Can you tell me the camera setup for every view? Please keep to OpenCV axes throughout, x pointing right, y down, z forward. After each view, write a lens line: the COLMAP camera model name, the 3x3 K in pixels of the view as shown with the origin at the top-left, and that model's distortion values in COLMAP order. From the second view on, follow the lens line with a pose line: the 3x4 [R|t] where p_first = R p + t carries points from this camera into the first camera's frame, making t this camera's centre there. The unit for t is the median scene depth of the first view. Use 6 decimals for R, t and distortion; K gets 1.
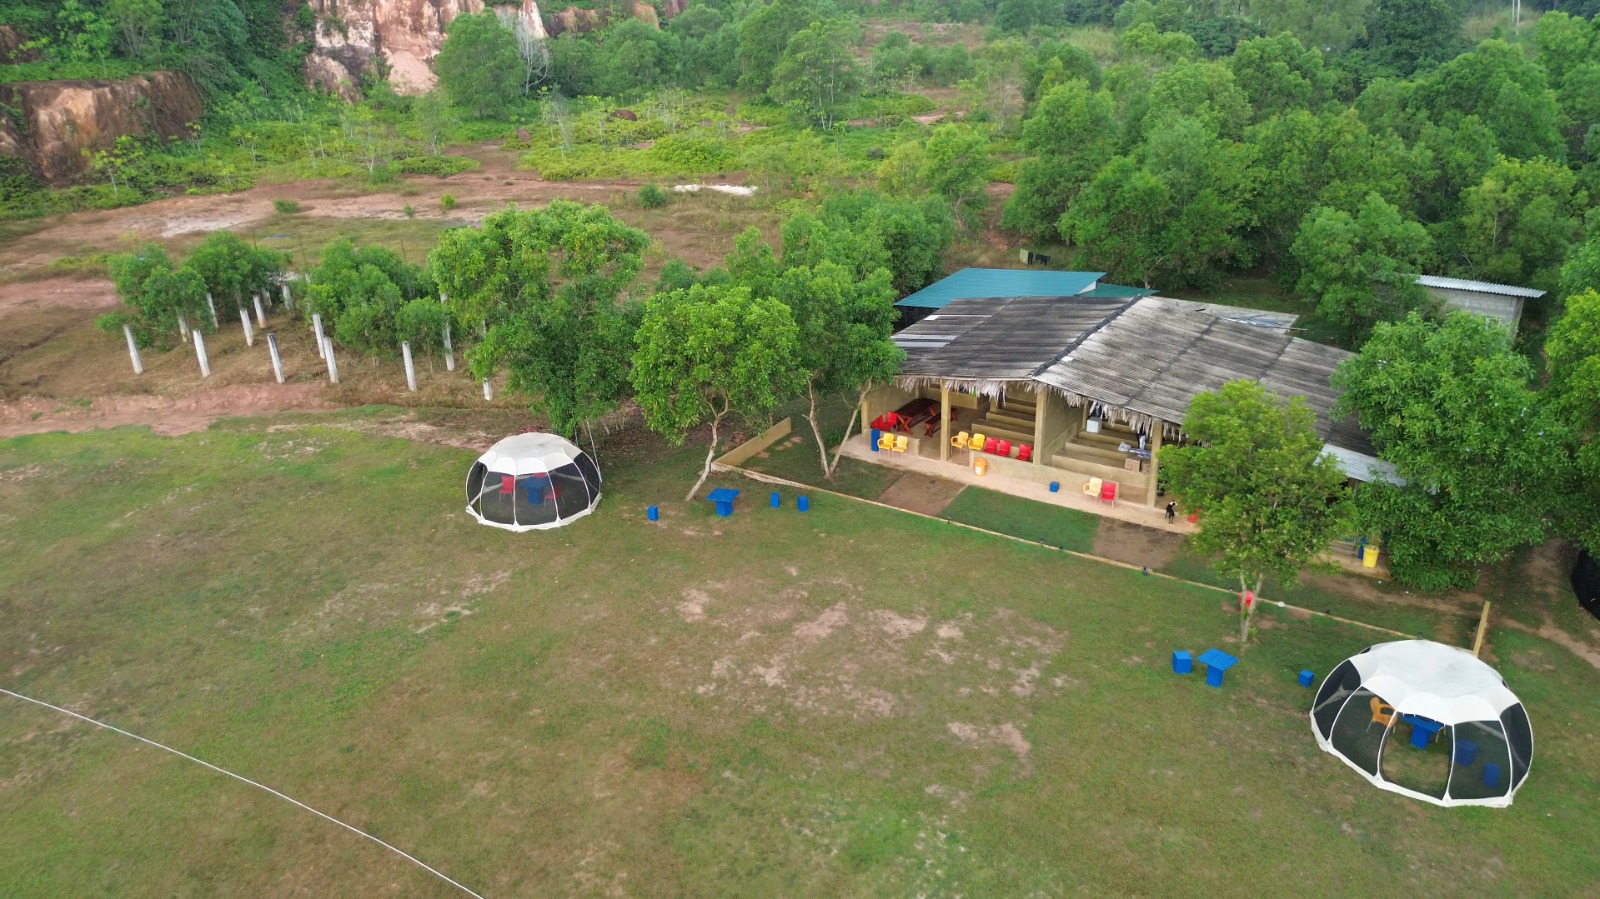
lens RADIAL K [[1180.4, 0, 800.5], [0, 1180.4, 454.0], [0, 0, 1]] dist [0.061924, -0.056061]
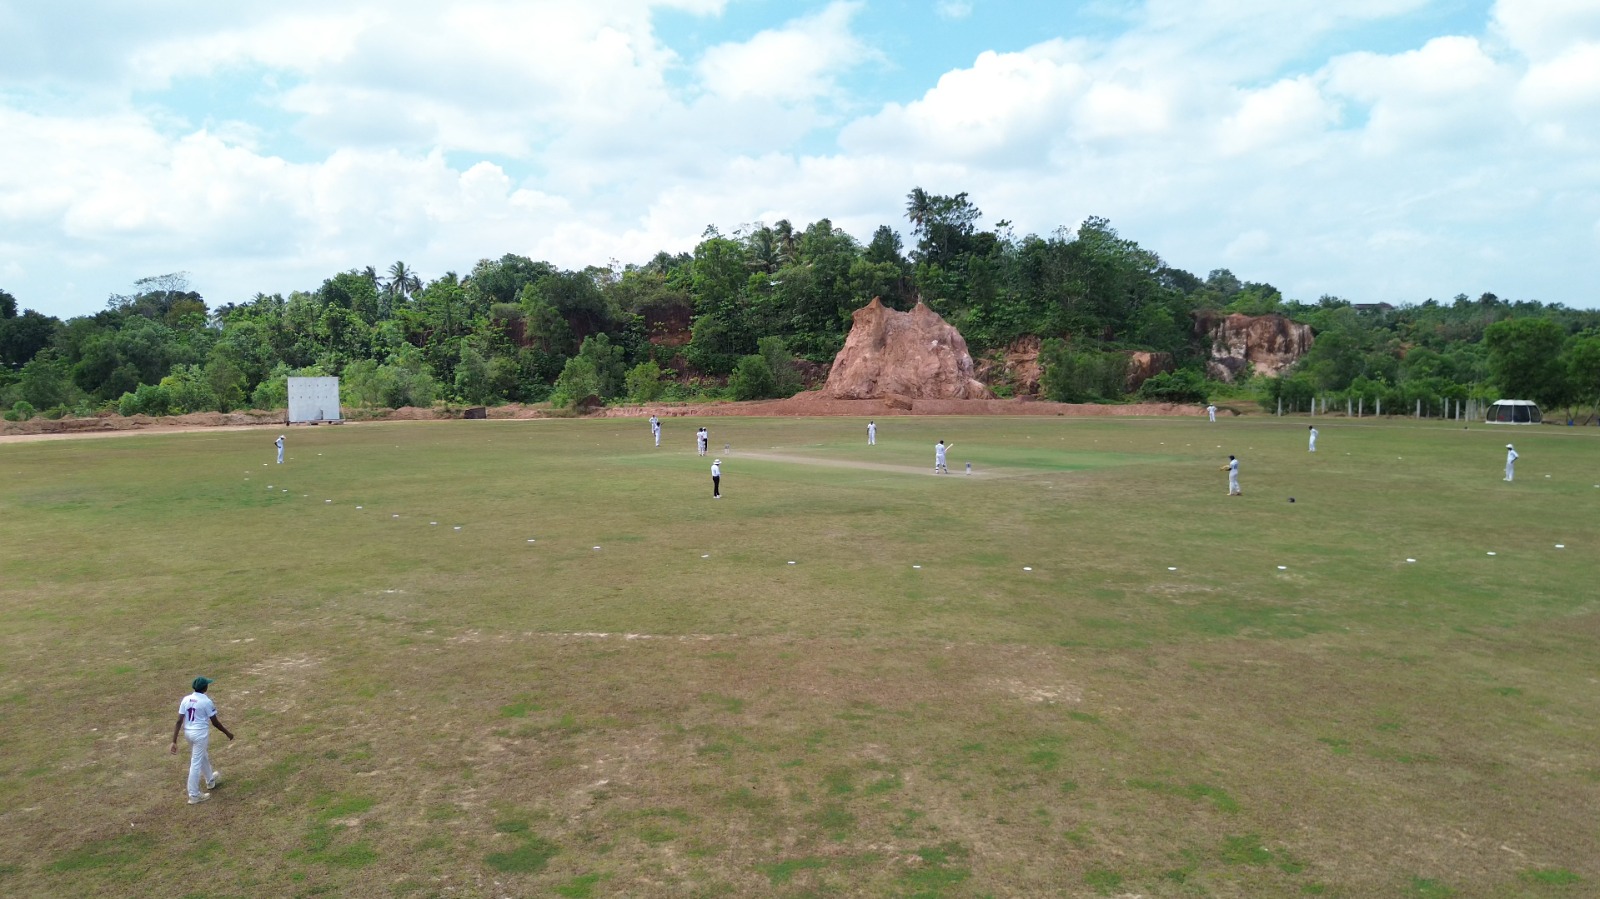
lens RADIAL K [[1180.4, 0, 807.7], [0, 1180.4, 436.6], [0, 0, 1]] dist [0.061924, -0.056061]
pose [[0.875994, 0.047590, -0.479969, -0.290526], [-0.209254, 0.934089, -0.289293, 1.051980], [0.434566, 0.353854, 0.828215, -1.682723]]
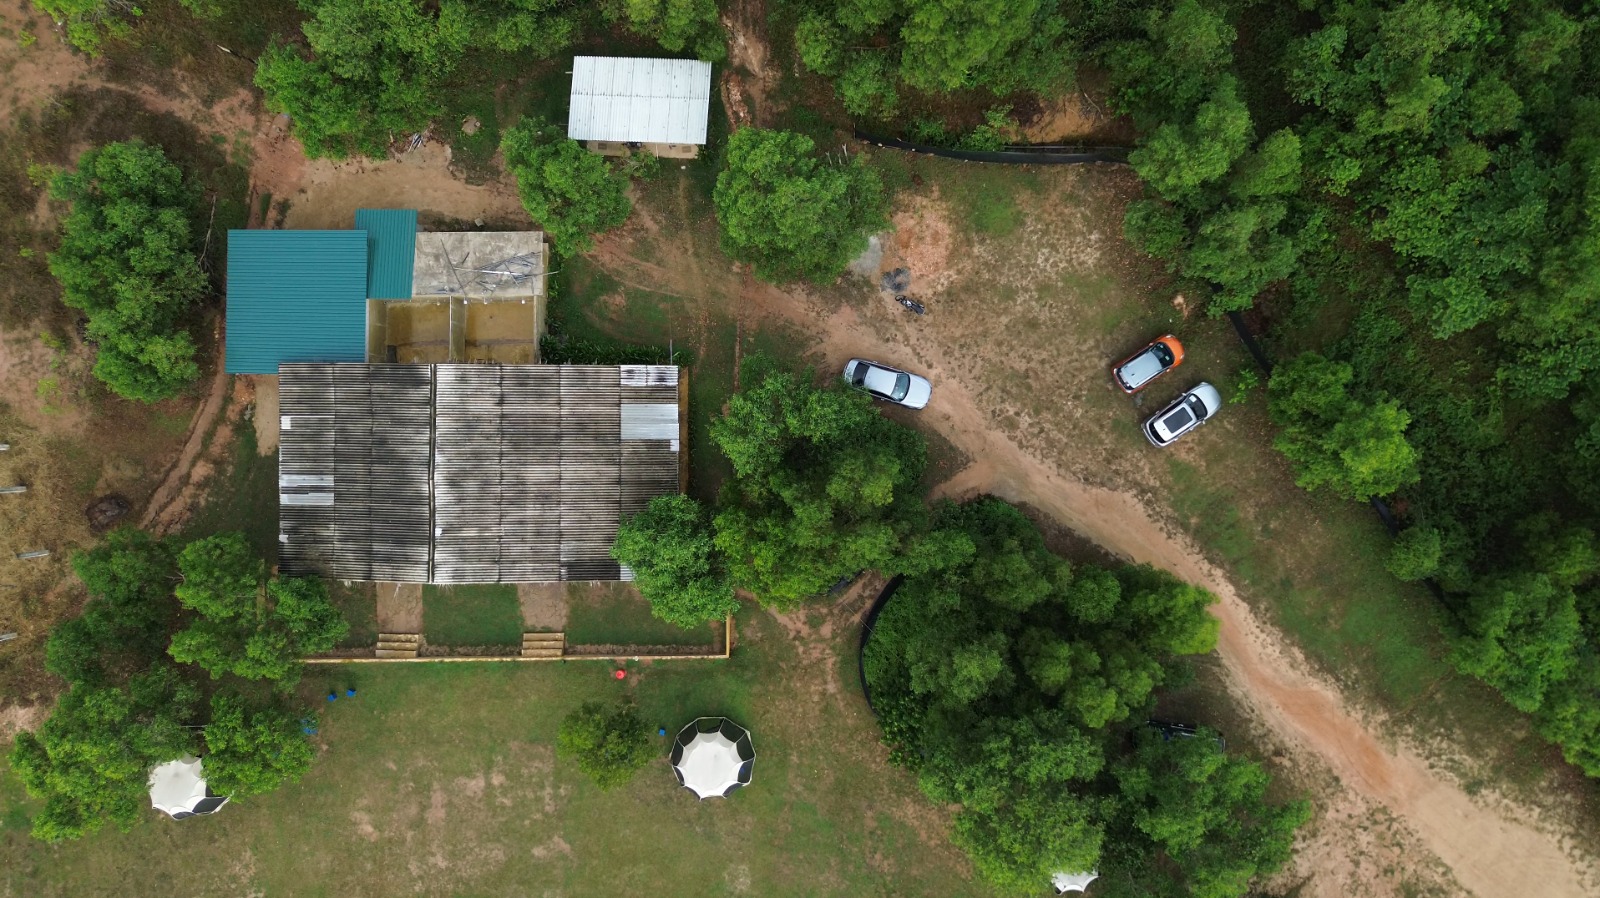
lens RADIAL K [[1180.4, 0, 790.3], [0, 1180.4, 451.3], [0, 0, 1]] dist [0.061924, -0.056061]
pose [[0.838031, -0.545619, 0.001883, 0.585939], [0.226775, 0.351444, 0.908328, -1.214692], [-0.496263, -0.760780, 0.418254, 0.265034]]
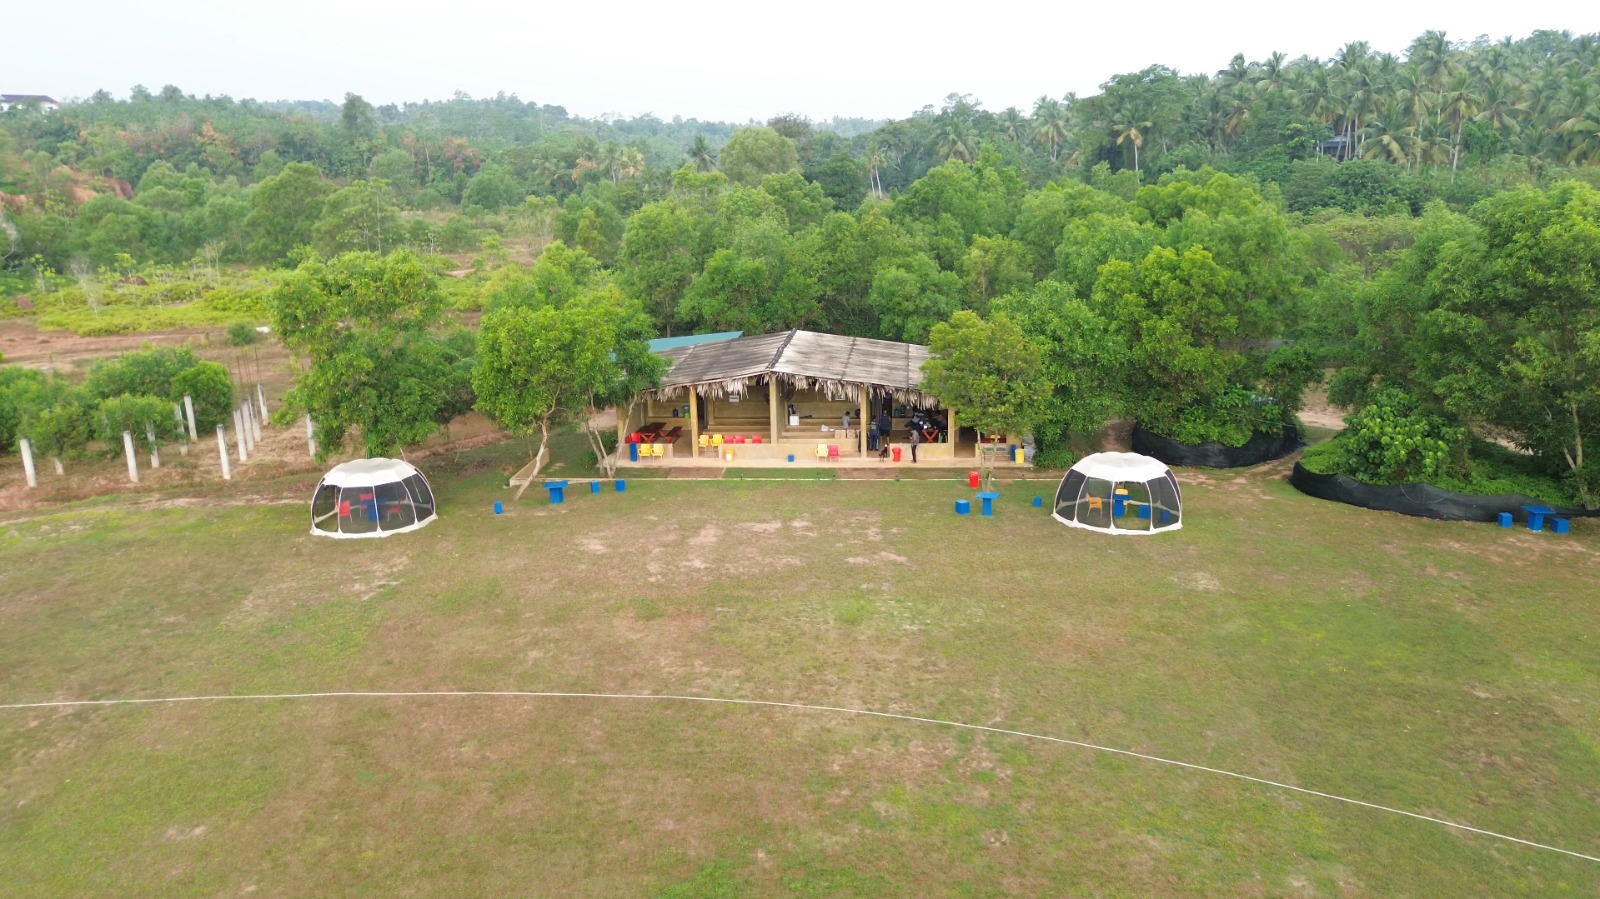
lens RADIAL K [[1180.4, 0, 802.7], [0, 1180.4, 450.0], [0, 0, 1]] dist [0.061924, -0.056061]
pose [[0.884927, -0.113876, 0.451593, -0.329738], [0.187600, 0.974659, -0.121841, 0.167369], [-0.426274, 0.192539, 0.883866, -0.126143]]
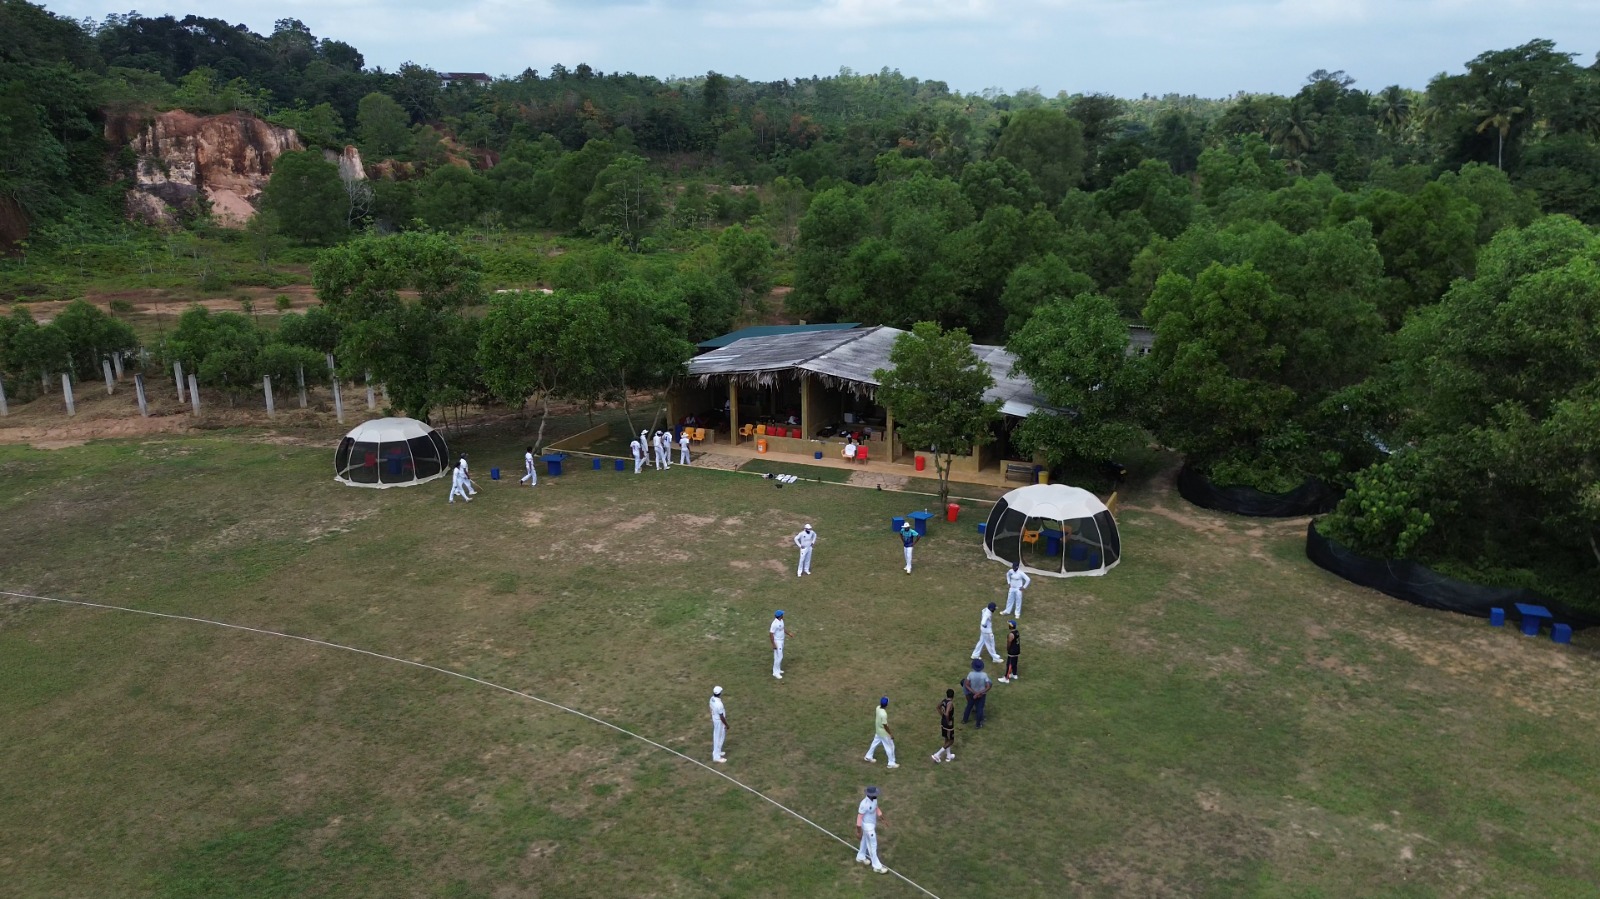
lens RADIAL K [[1180.4, 0, 802.6], [0, 1180.4, 457.6], [0, 0, 1]] dist [0.061924, -0.056061]
pose [[0.987484, -0.027483, 0.155304, -0.000316], [0.048560, 0.989845, -0.133600, 0.188784], [-0.150055, 0.139470, 0.978791, -0.229231]]
